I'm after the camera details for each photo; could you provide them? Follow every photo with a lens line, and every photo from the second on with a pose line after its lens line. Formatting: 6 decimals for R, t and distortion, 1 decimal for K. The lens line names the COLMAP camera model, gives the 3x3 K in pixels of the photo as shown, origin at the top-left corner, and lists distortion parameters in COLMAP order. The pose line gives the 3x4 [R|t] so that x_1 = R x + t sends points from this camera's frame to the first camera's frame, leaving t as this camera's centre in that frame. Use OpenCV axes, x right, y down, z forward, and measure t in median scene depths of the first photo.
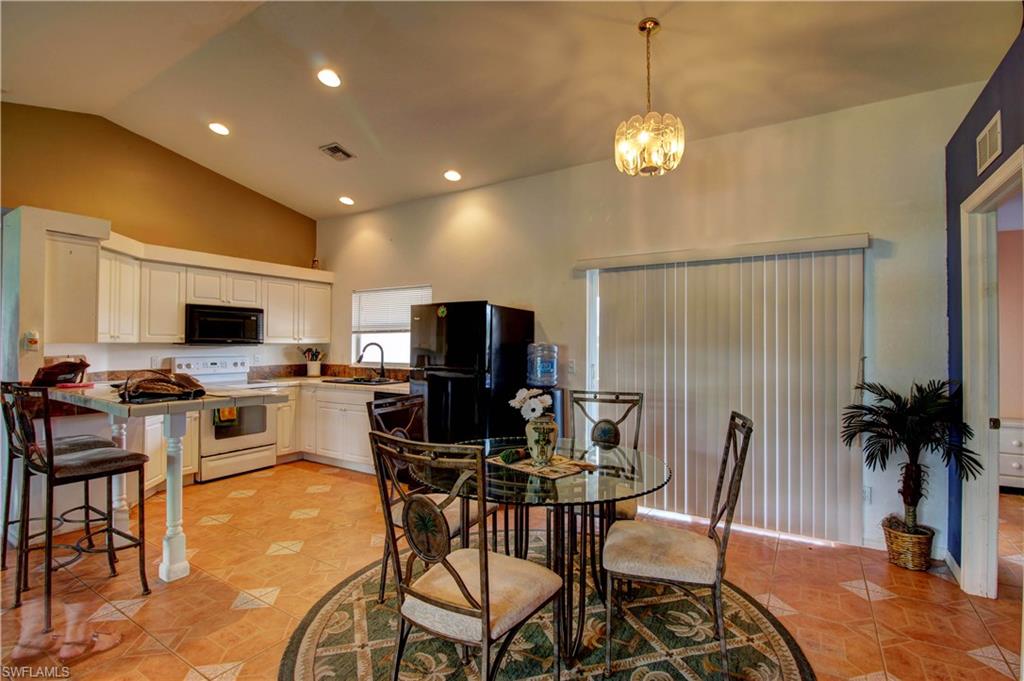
lens RADIAL K [[475.1, 0, 513.1], [0, 475.1, 341.0], [0, 0, 1]] dist [-0.006805, -0.008358]
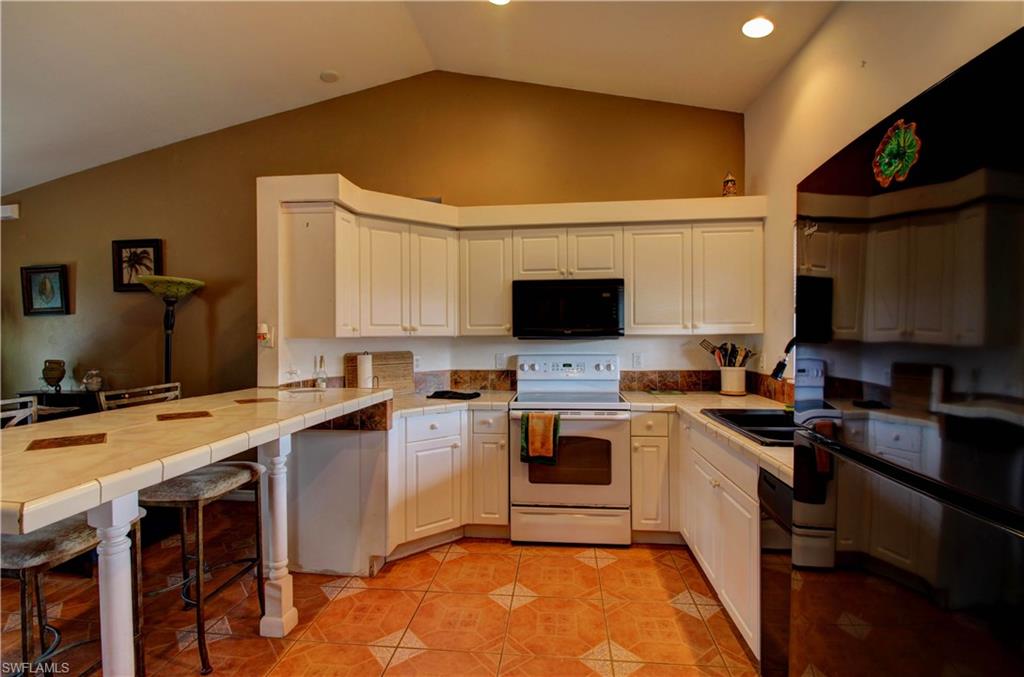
lens RADIAL K [[480.1, 0, 507.6], [0, 480.1, 338.2], [0, 0, 1]] dist [-0.002074, -0.000304]
pose [[0.437347, -0.003961, -0.899284, -0.038669], [0.014797, 0.999887, 0.002792, 0.005157], [0.899171, -0.014527, 0.437356, 0.613219]]
